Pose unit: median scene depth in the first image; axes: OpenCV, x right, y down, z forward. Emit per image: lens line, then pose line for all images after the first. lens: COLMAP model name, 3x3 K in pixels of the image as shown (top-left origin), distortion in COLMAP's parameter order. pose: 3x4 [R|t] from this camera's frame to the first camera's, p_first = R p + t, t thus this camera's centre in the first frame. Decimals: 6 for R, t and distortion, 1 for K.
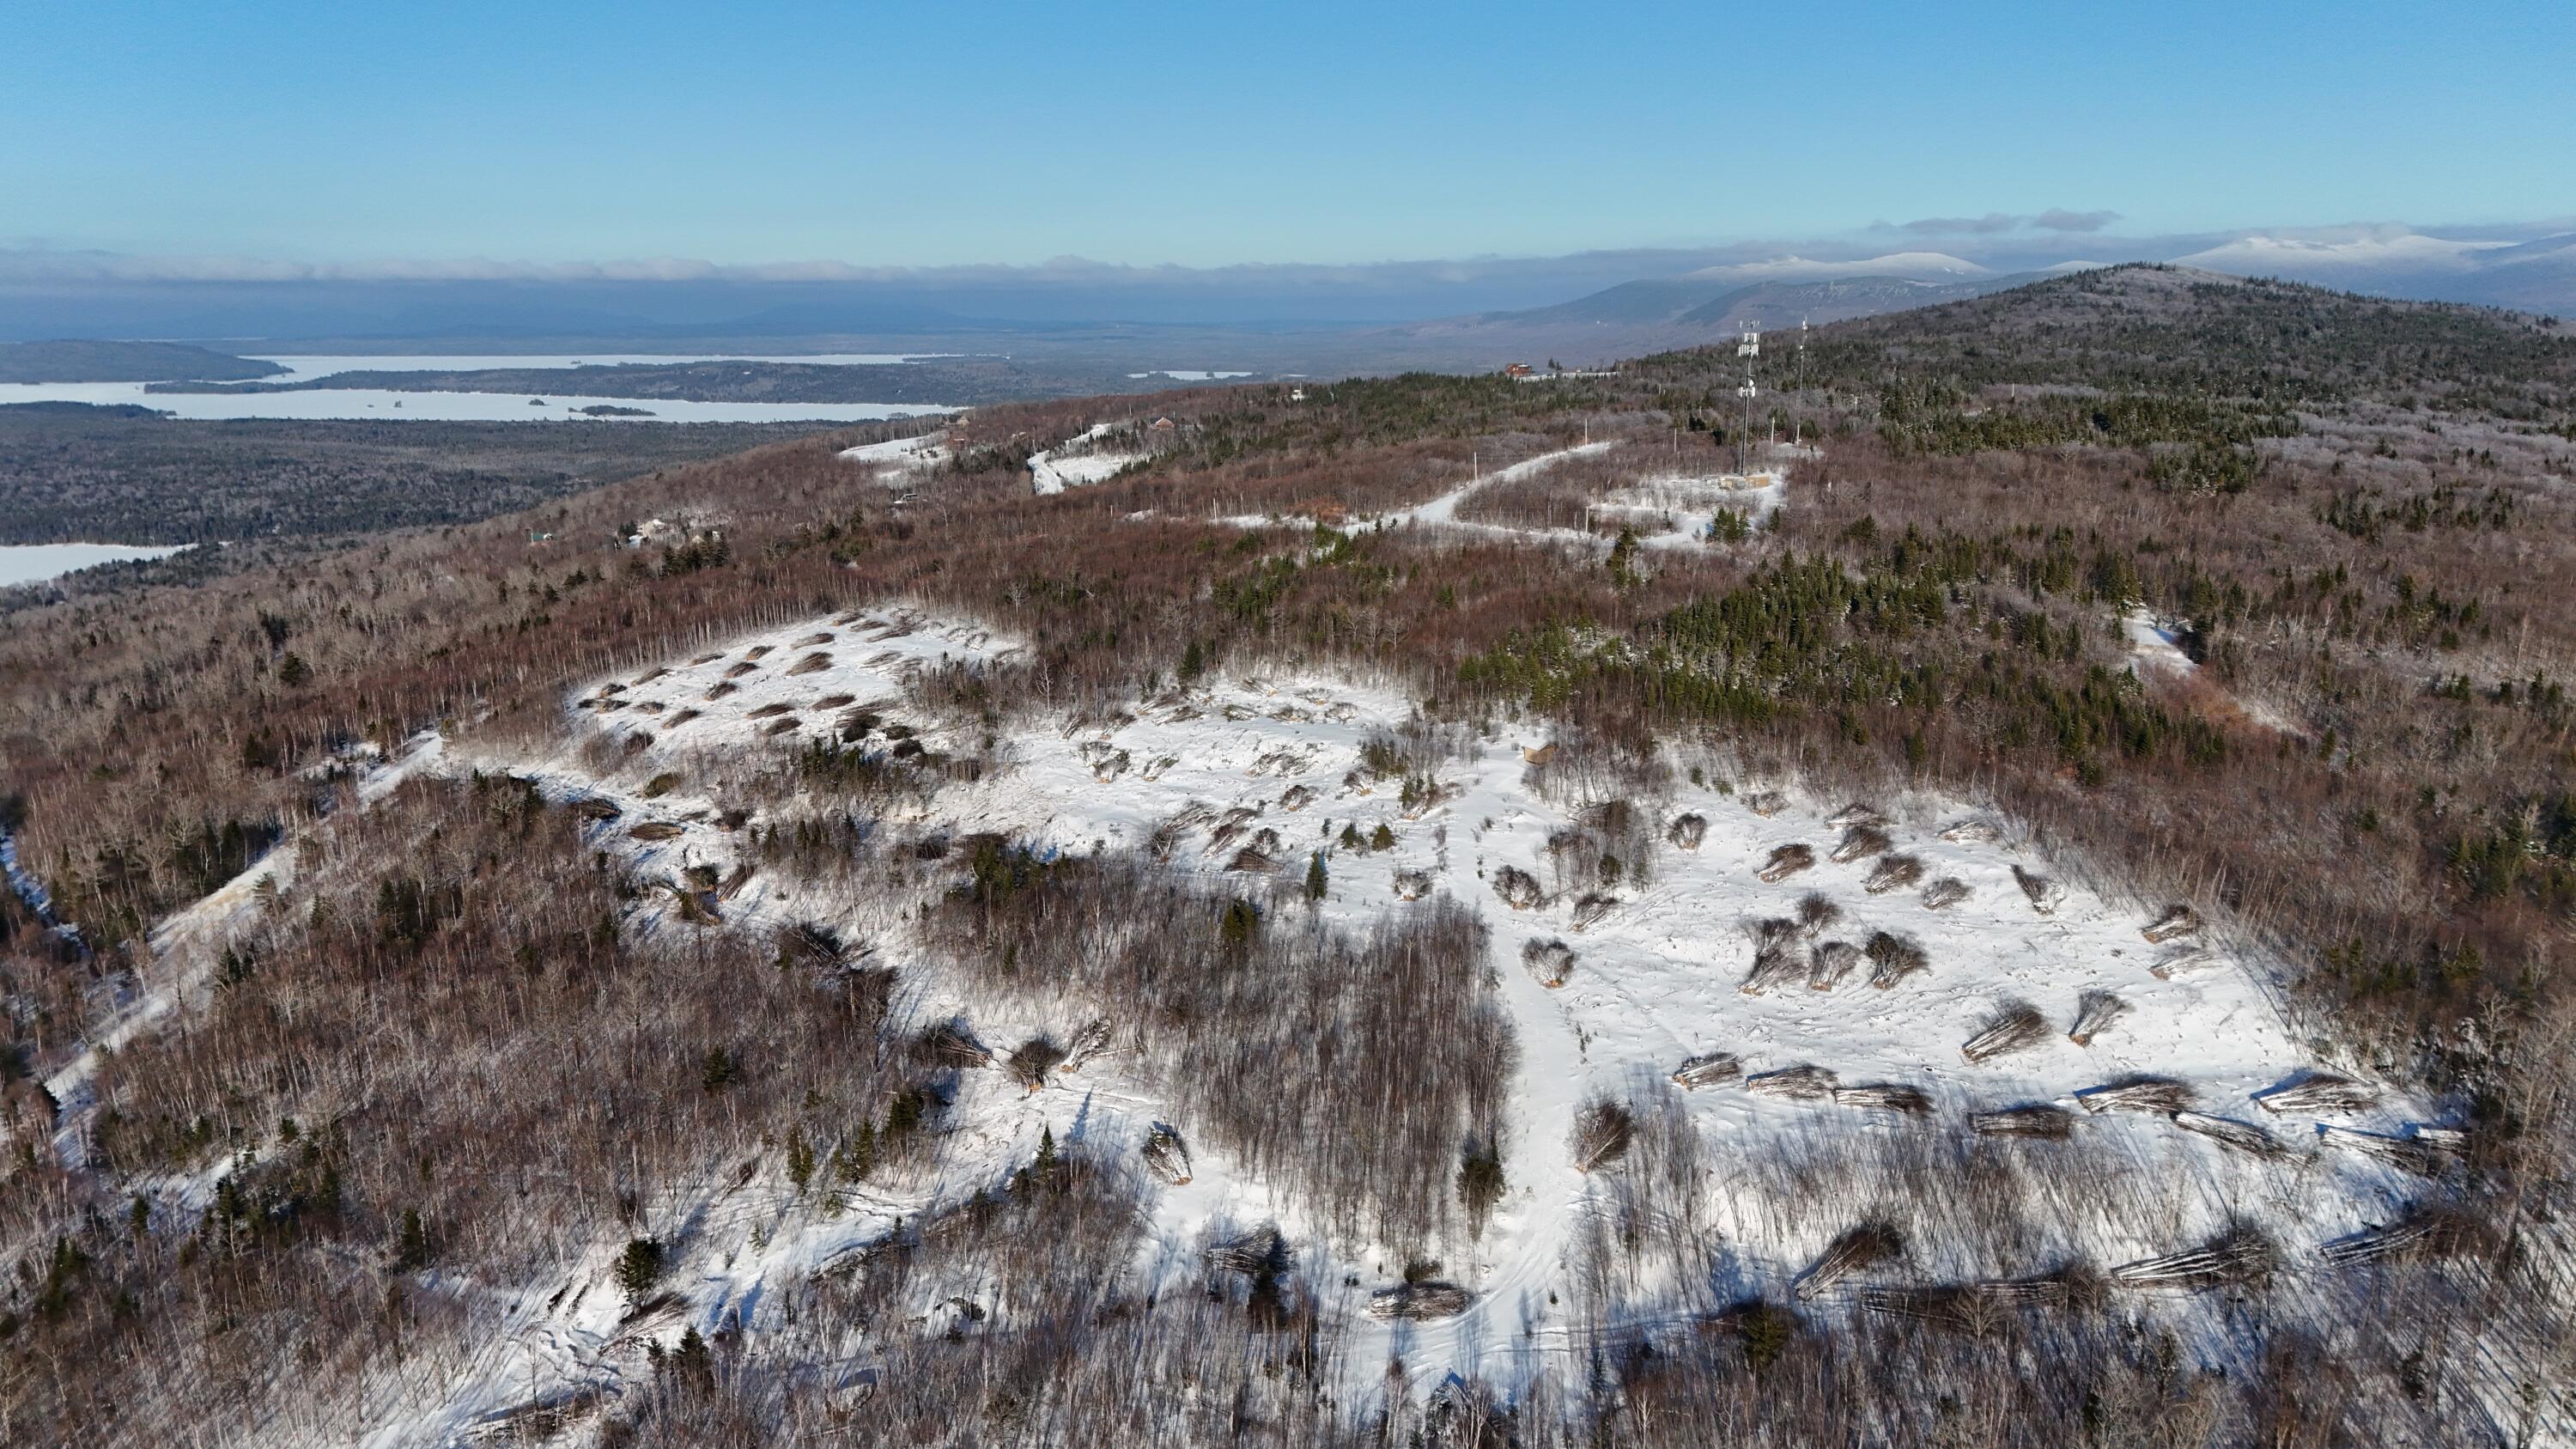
lens RADIAL K [[1893.2, 0, 1288.0], [0, 1893.2, 724.5], [0, 0, 1]] dist [0.116105, -0.121525]
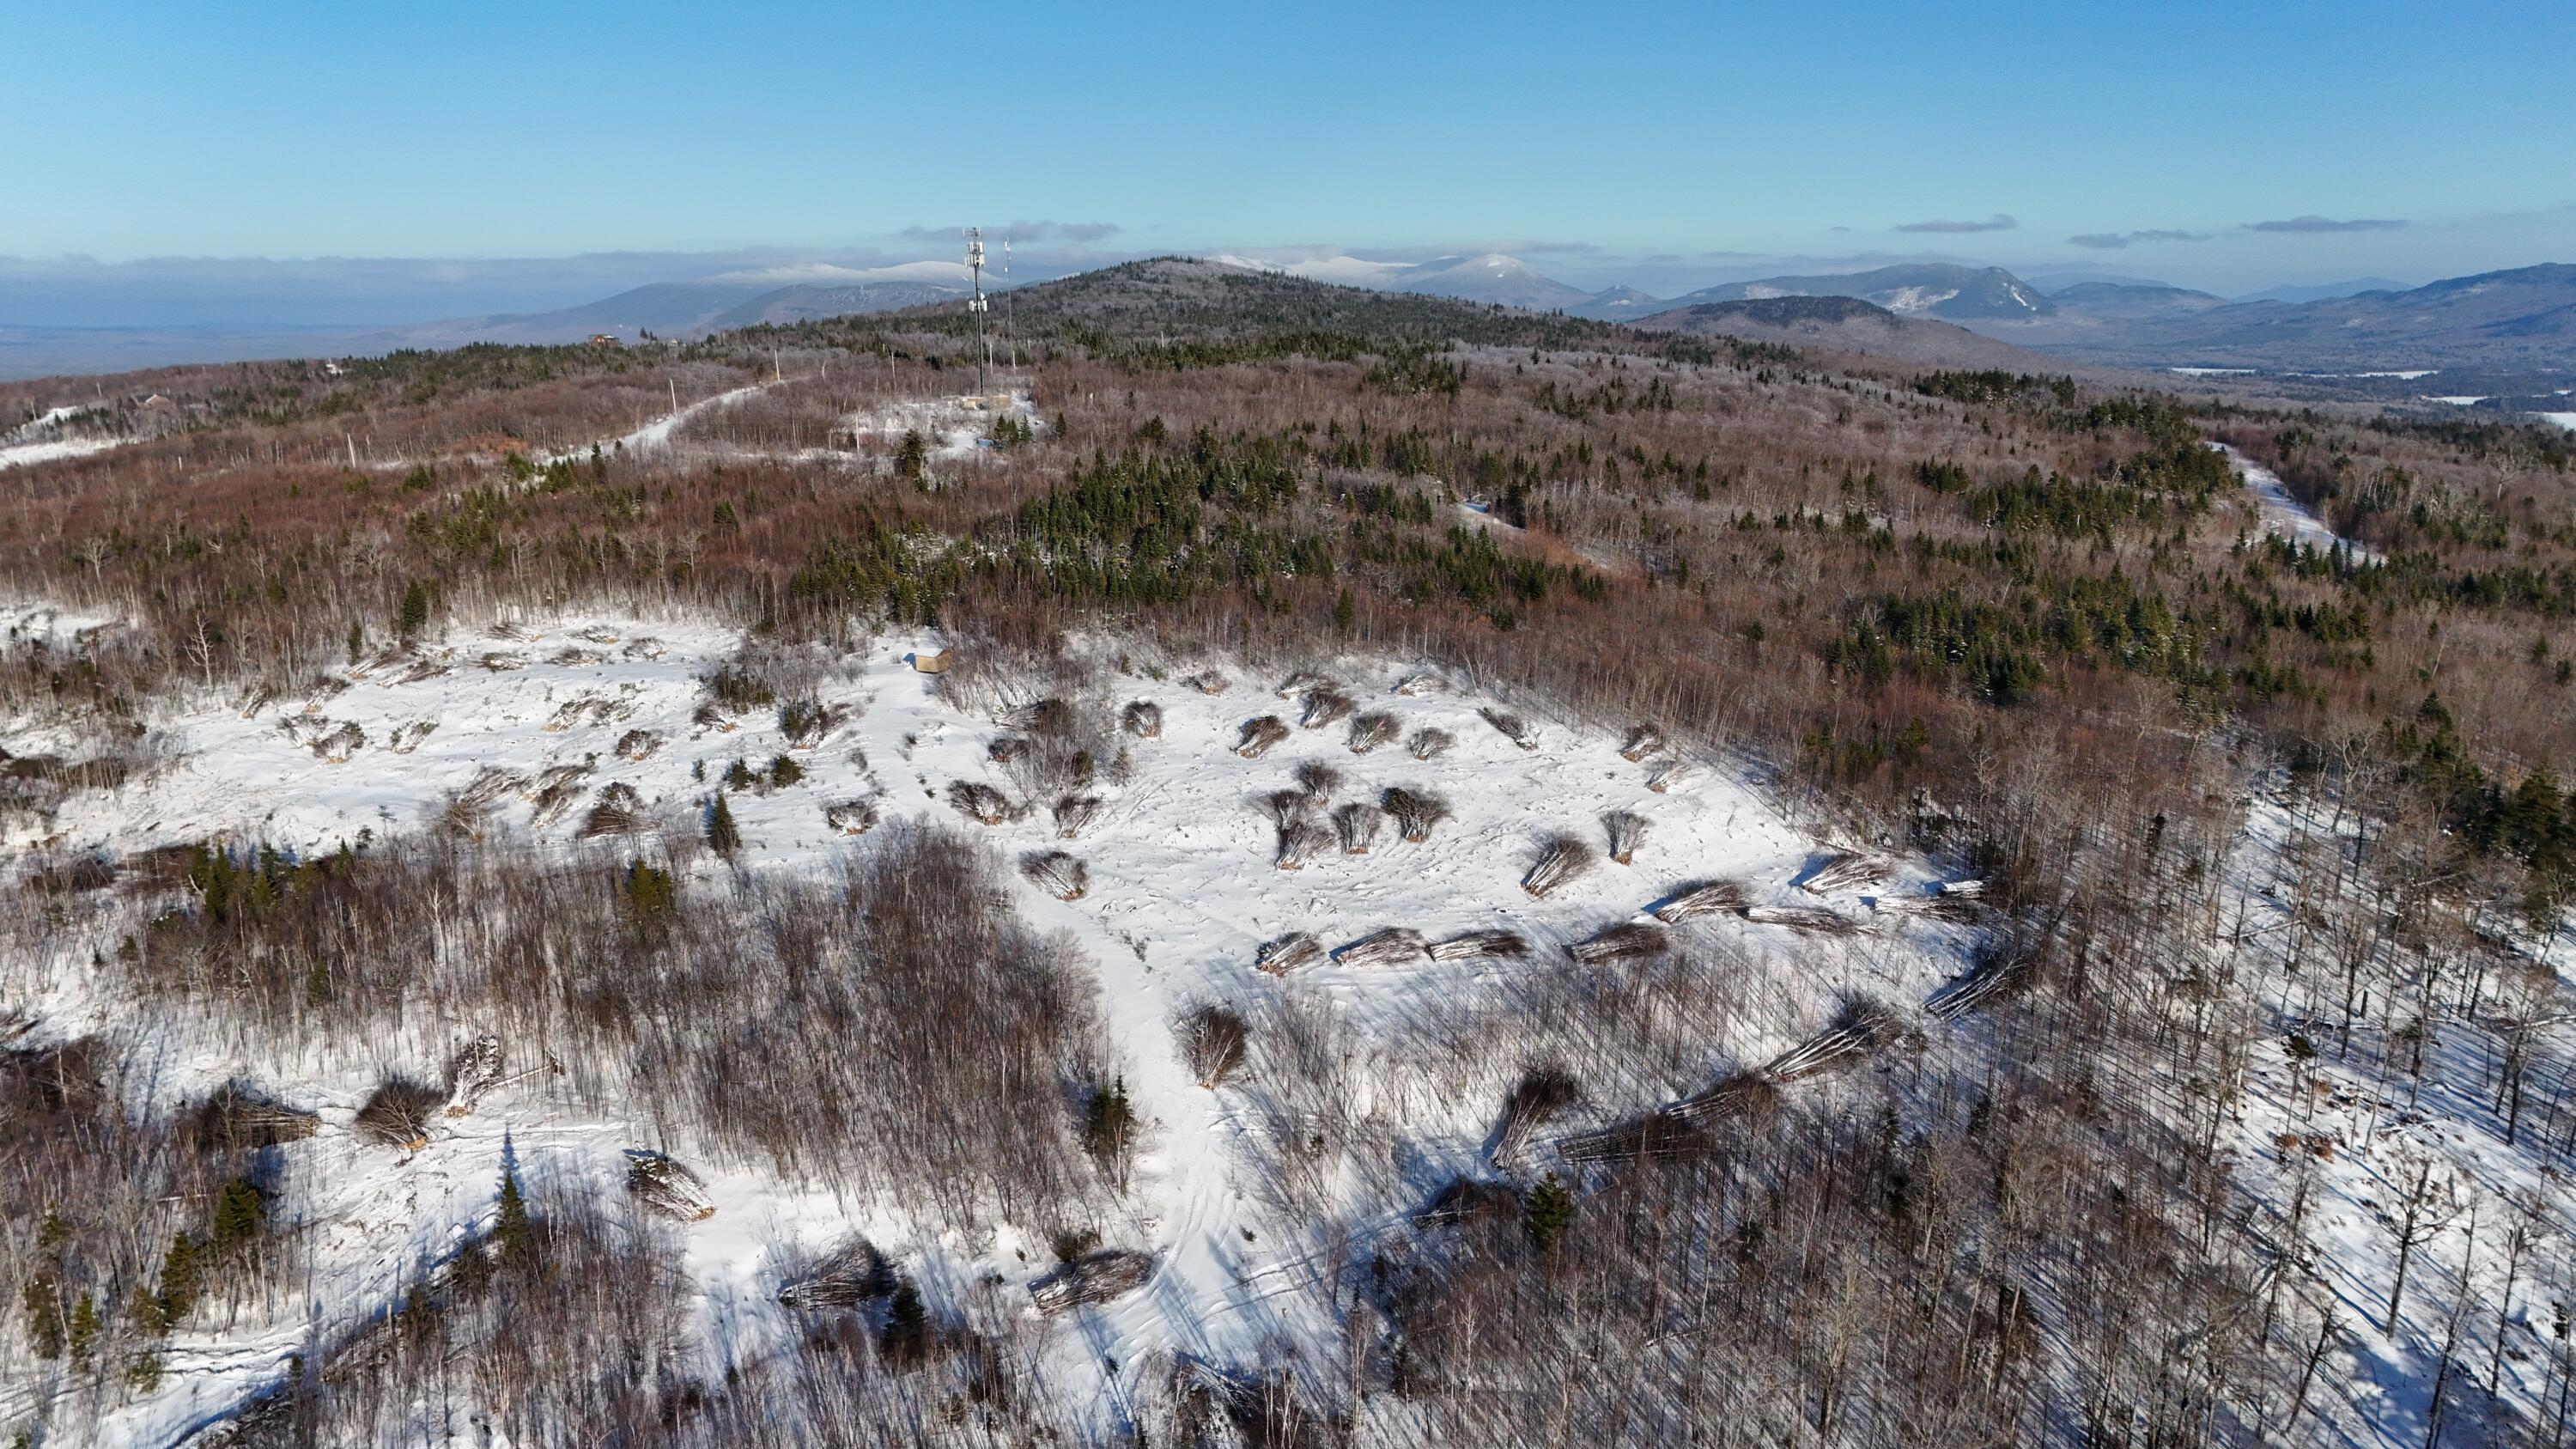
lens RADIAL K [[1893.2, 0, 1288.0], [0, 1893.2, 724.5], [0, 0, 1]] dist [0.116105, -0.121525]
pose [[0.881528, -0.103000, 0.460760, -0.141876], [0.105701, 0.994196, 0.020018, 0.049389], [-0.460148, 0.031056, 0.887299, 0.188914]]
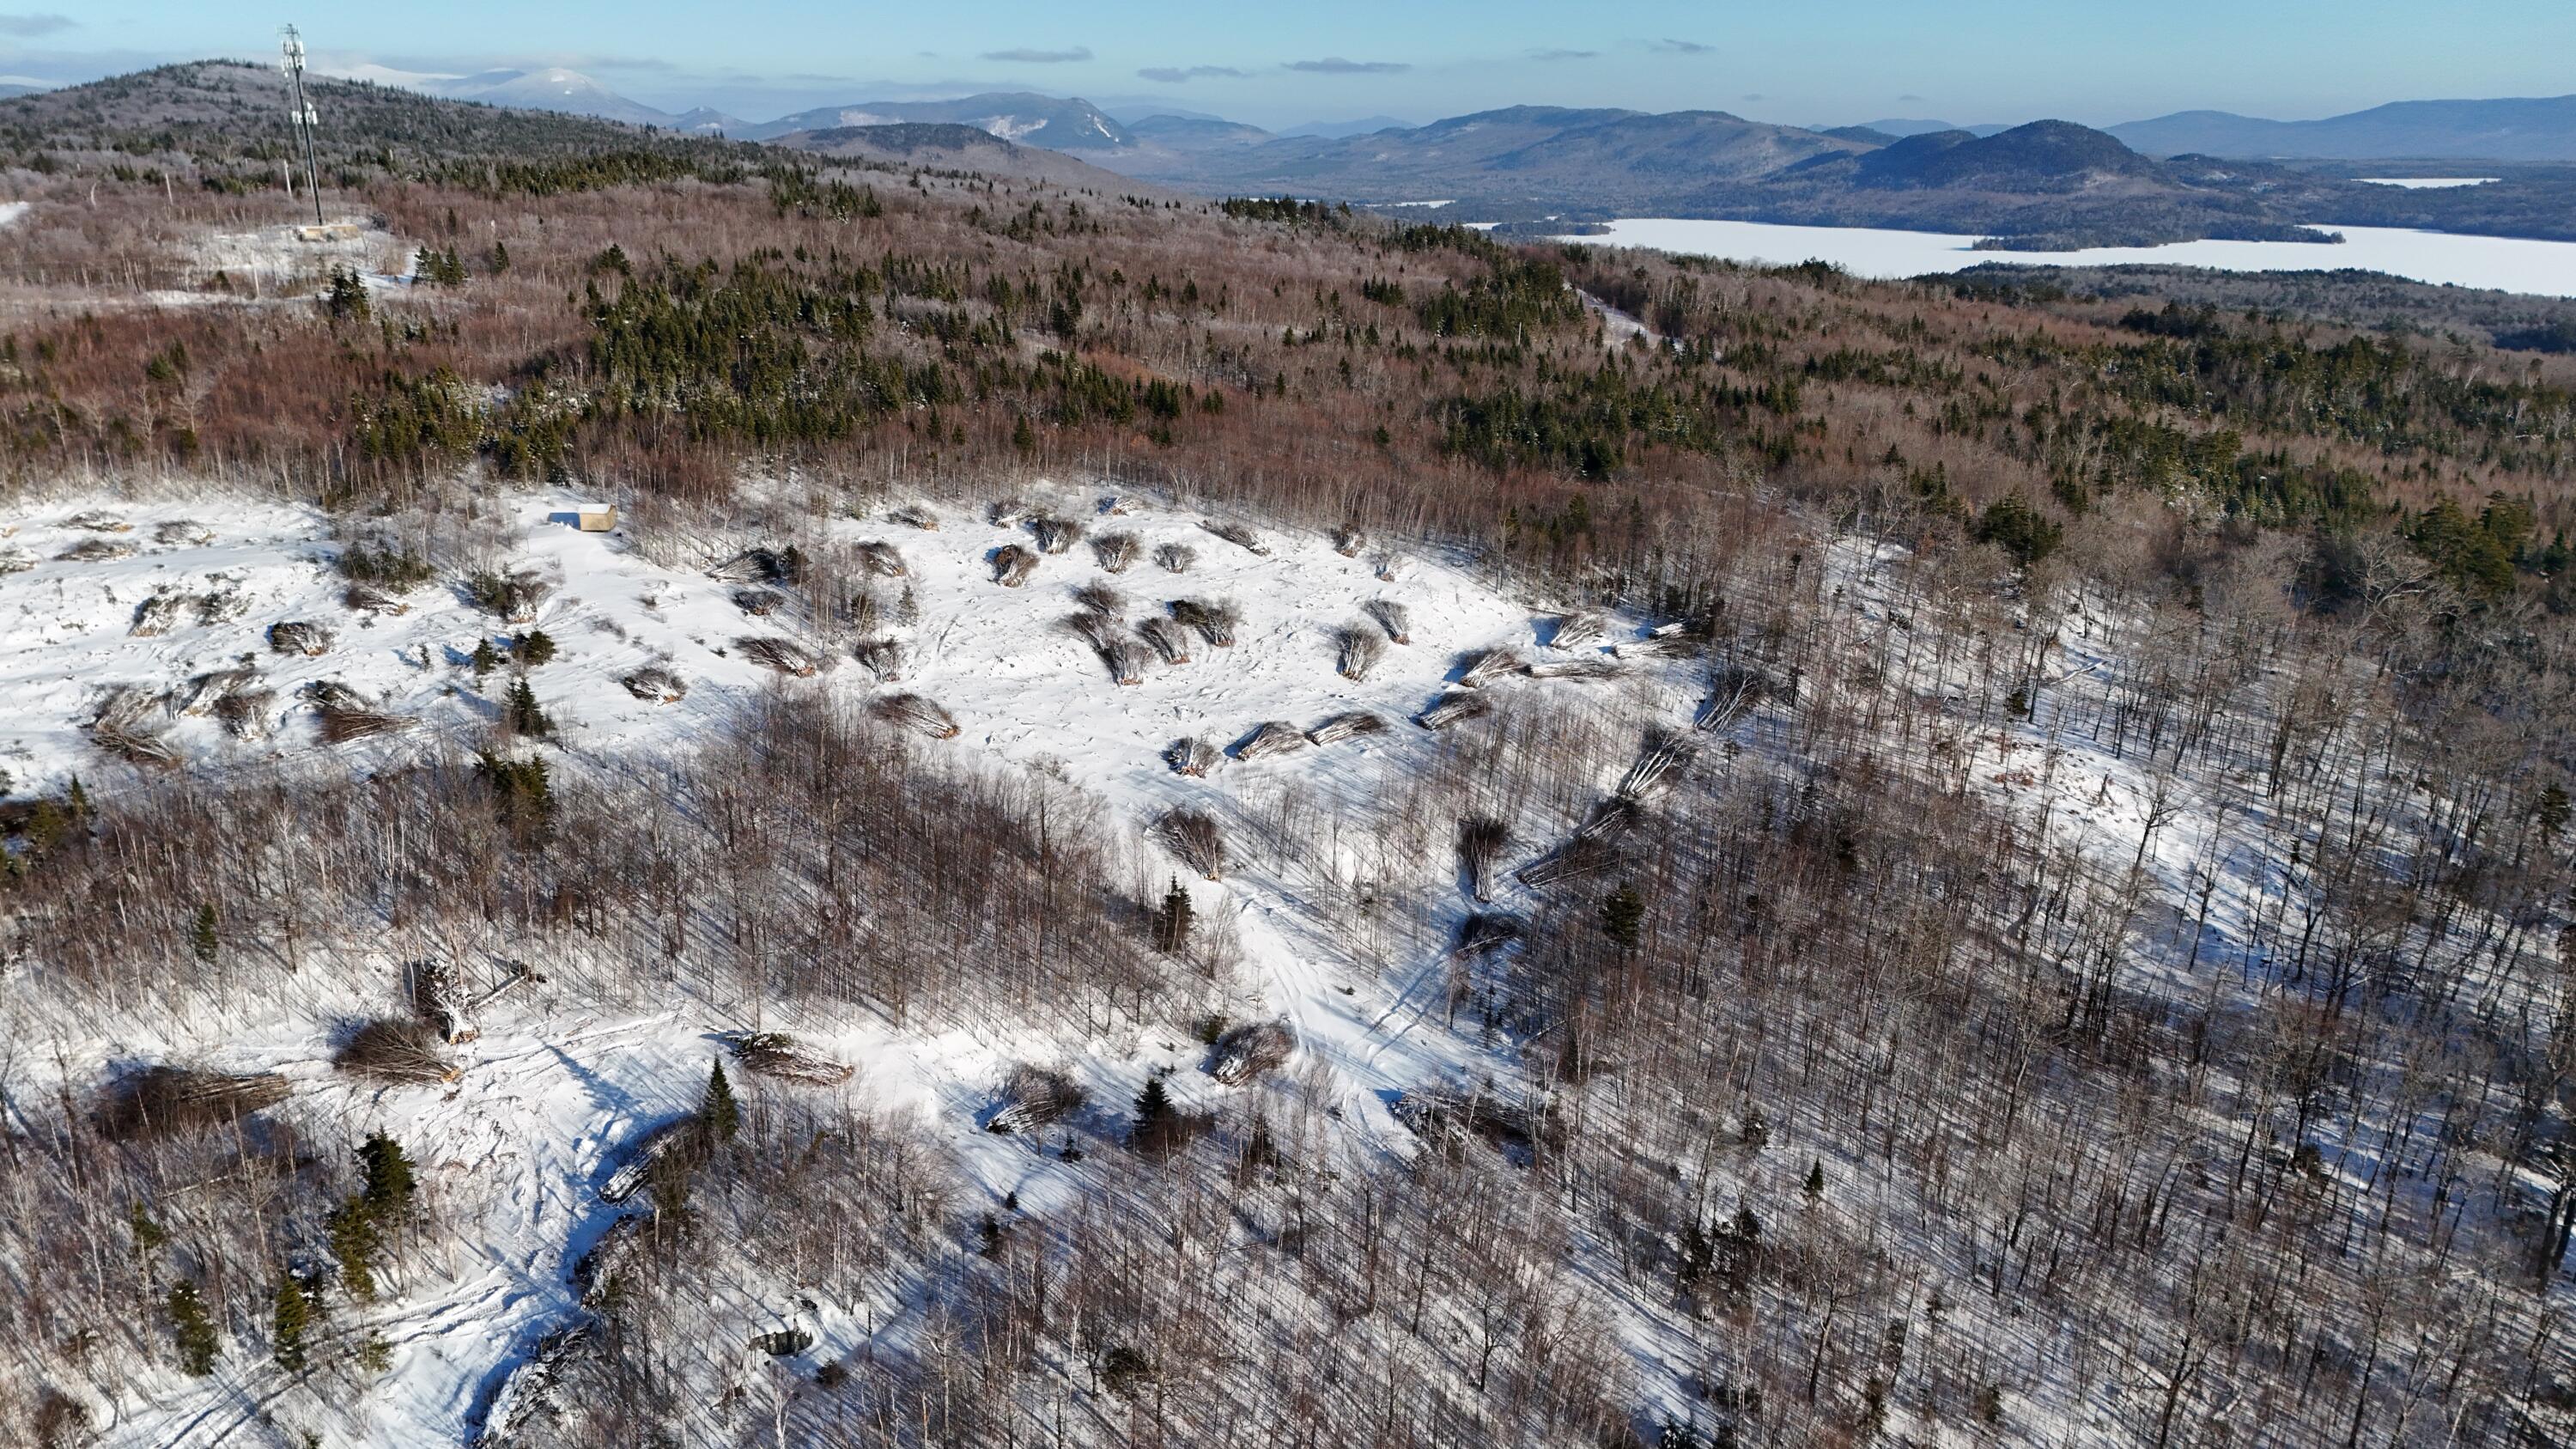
lens RADIAL K [[1893.2, 0, 1288.0], [0, 1893.2, 724.5], [0, 0, 1]] dist [0.116105, -0.121525]
pose [[0.580053, -0.238743, 0.778807, -0.387276], [0.175500, 0.970260, 0.166721, 0.017307], [-0.795448, 0.039974, 0.604702, 0.341321]]
